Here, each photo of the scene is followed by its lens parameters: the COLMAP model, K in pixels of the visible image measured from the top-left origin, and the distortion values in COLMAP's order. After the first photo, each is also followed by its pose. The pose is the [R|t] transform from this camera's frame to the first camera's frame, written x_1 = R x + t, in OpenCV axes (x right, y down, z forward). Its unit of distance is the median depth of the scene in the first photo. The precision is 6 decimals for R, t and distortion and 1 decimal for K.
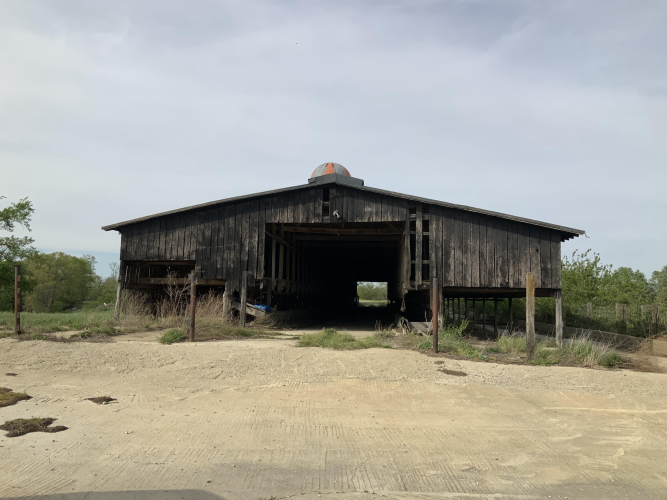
lens RADIAL K [[547.2, 0, 333.5], [0, 547.2, 250.0], [0, 0, 1]] dist [0.038453, 0.000224]
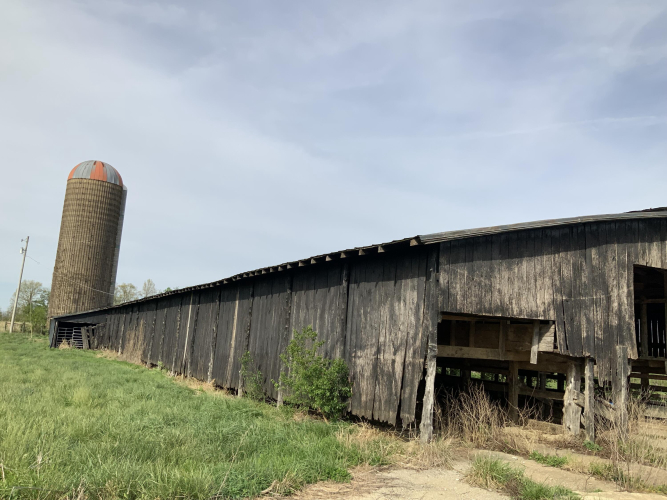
lens RADIAL K [[569.6, 0, 333.5], [0, 569.6, 250.0], [0, 0, 1]] dist [-0.002704, -0.004235]
pose [[0.837385, 0.114851, 0.534411, -0.752315], [-0.086539, 0.993202, -0.077851, 0.012269], [-0.539719, 0.018944, 0.841632, 0.673006]]
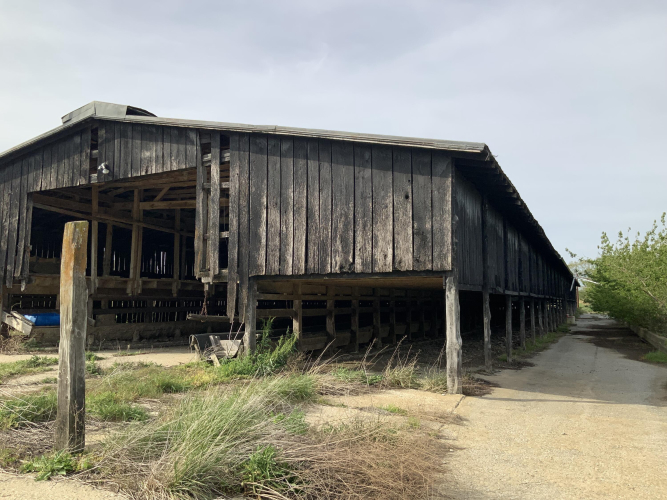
lens RADIAL K [[569.6, 0, 333.5], [0, 569.6, 250.0], [0, 0, 1]] dist [-0.002704, -0.004235]
pose [[0.948201, -0.055263, -0.312828, 0.456374], [0.051334, 0.998465, -0.020787, 0.055684], [0.313496, 0.003652, 0.949582, 0.471261]]
